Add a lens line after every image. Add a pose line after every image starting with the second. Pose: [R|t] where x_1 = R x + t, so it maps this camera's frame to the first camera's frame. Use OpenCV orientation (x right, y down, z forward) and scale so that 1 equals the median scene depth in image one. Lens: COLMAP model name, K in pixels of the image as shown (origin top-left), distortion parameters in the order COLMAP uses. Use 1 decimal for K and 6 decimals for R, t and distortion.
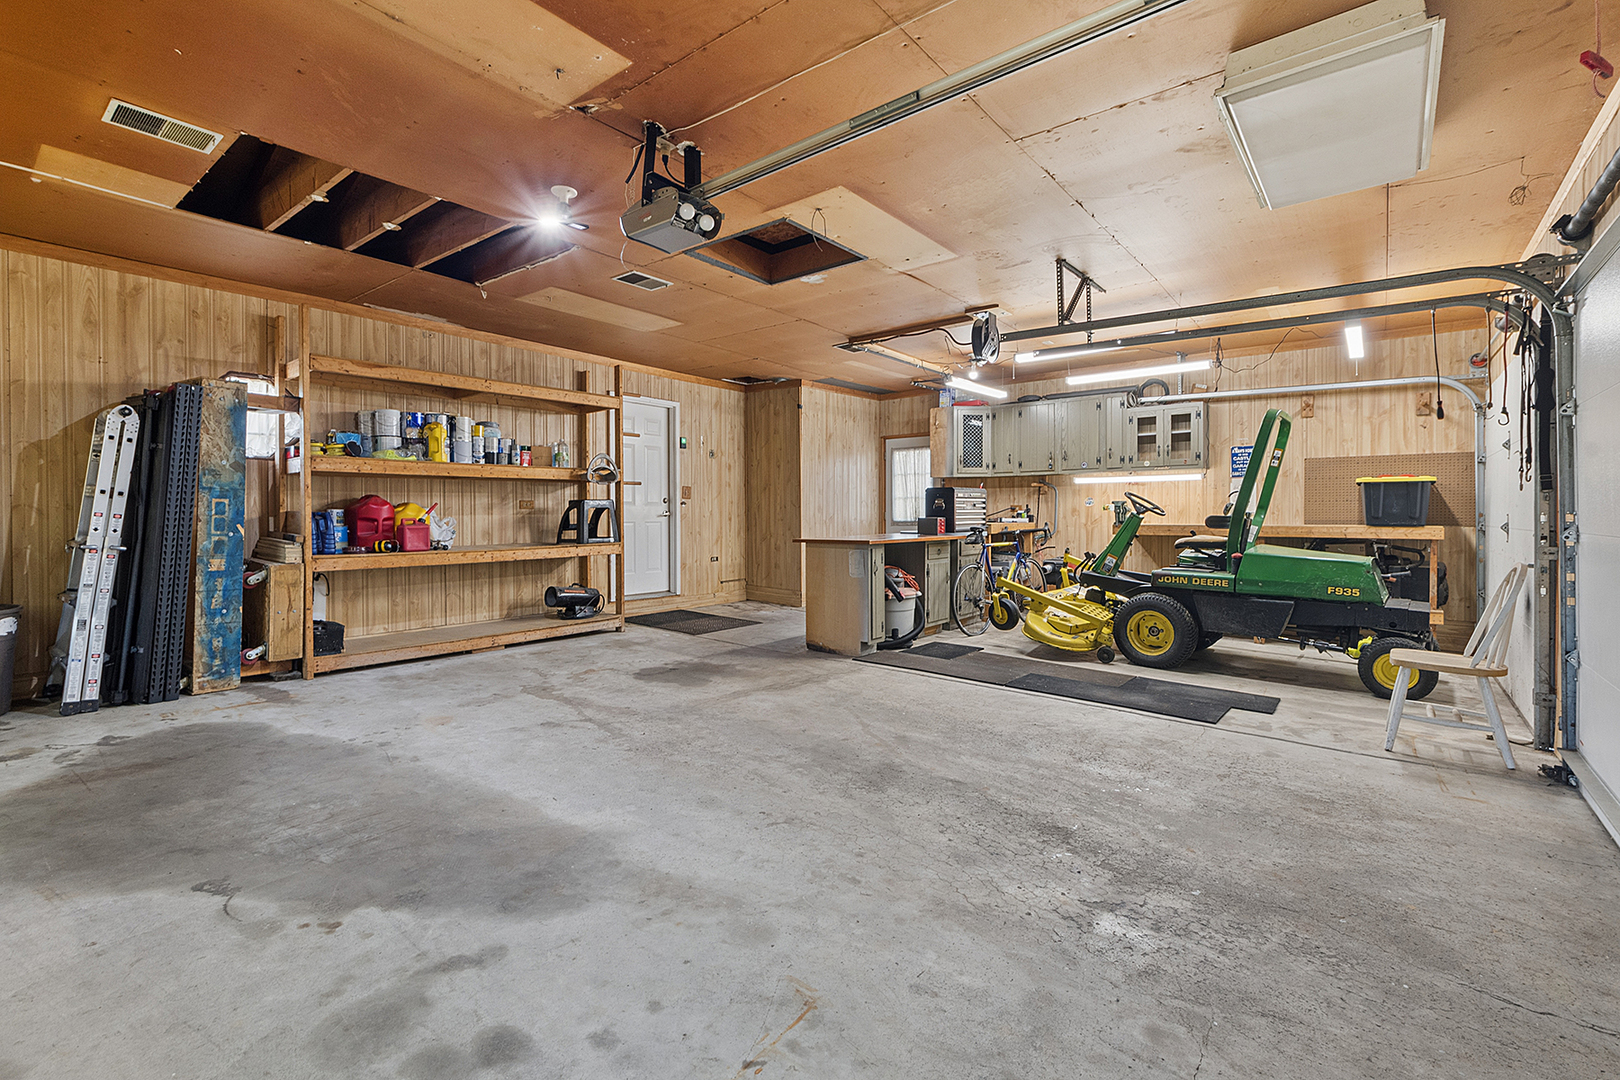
lens RADIAL K [[723.4, 0, 801.6], [0, 723.4, 538.9], [0, 0, 1]] dist [-0.004955, -0.000544]
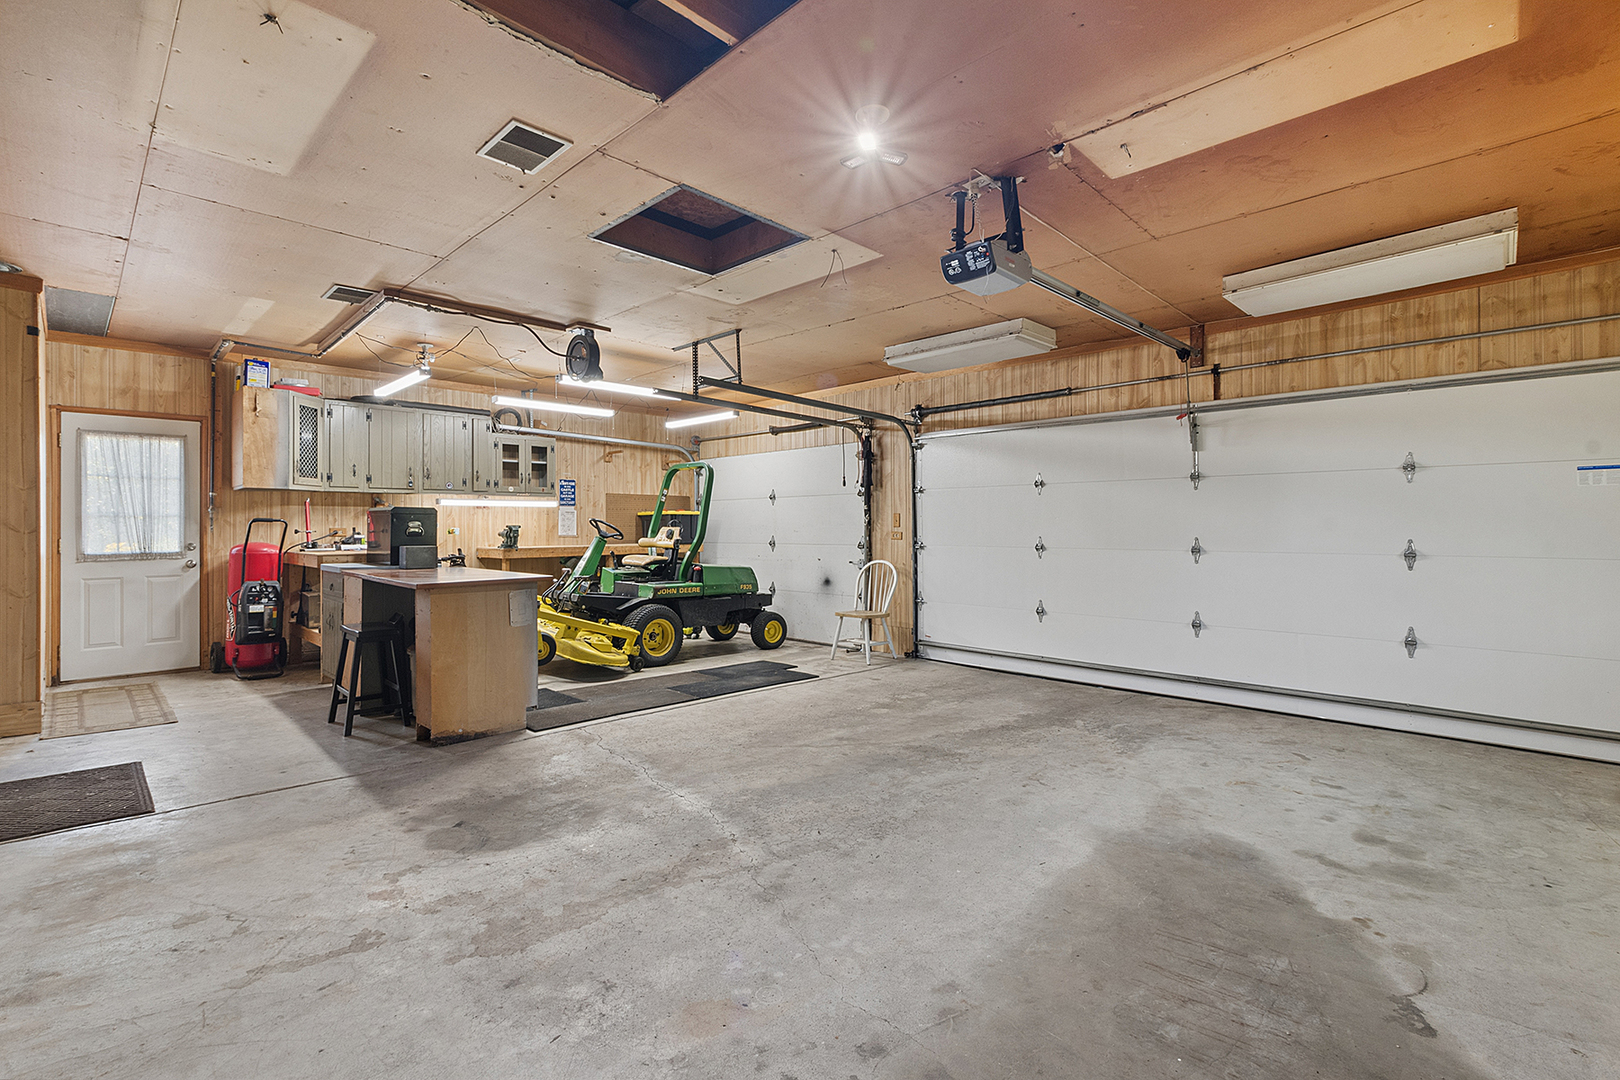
lens RADIAL K [[723.4, 0, 801.6], [0, 723.4, 538.9], [0, 0, 1]] dist [-0.004955, -0.000544]
pose [[0.098014, -0.014250, 0.995083, -1.143445], [0.037505, 0.999240, 0.010615, -0.062506], [-0.994478, 0.036280, 0.098474, 1.076938]]
